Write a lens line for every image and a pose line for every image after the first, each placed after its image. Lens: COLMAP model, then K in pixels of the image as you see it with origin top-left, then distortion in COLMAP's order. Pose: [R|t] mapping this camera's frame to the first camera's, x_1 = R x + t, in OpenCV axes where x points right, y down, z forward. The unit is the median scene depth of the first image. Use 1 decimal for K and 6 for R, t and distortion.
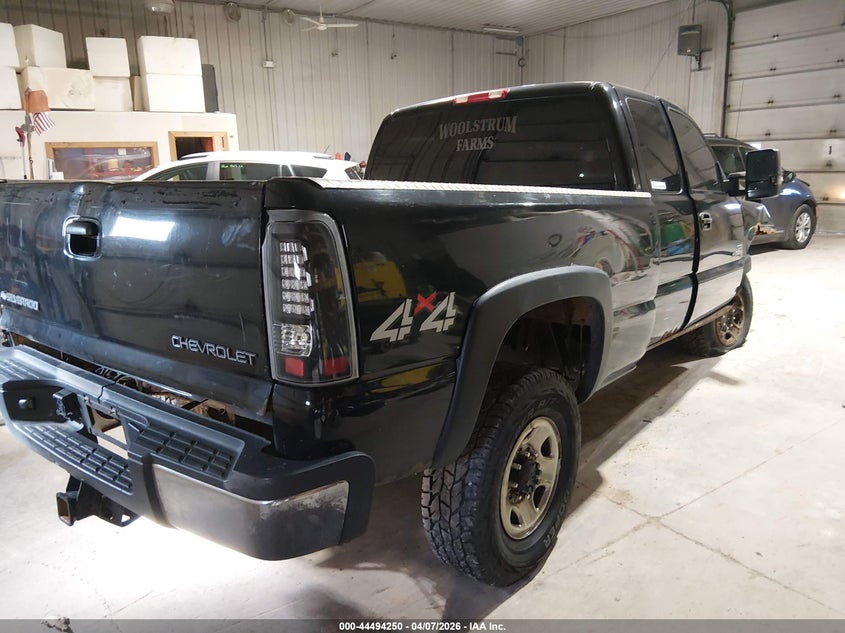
lens RADIAL K [[666.5, 0, 422.5], [0, 666.5, 316.5], [0, 0, 1]] dist [-0.006354, -0.002485]
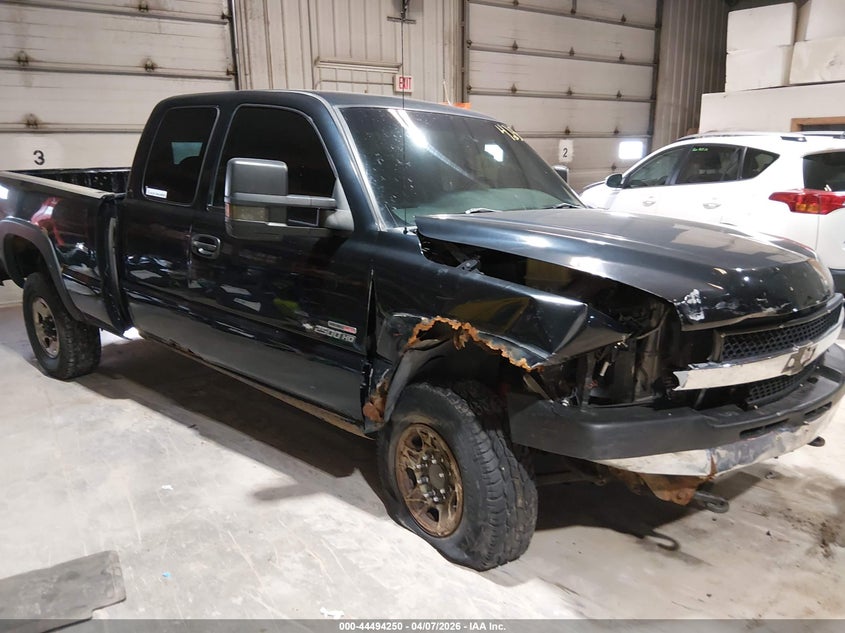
lens RADIAL K [[666.5, 0, 422.5], [0, 666.5, 316.5], [0, 0, 1]] dist [-0.006354, -0.002485]
pose [[-0.086366, 0.234021, -0.968388, 1.066685], [-0.189516, 0.950412, 0.246579, -0.268603], [0.978072, 0.204821, -0.037733, 1.156583]]
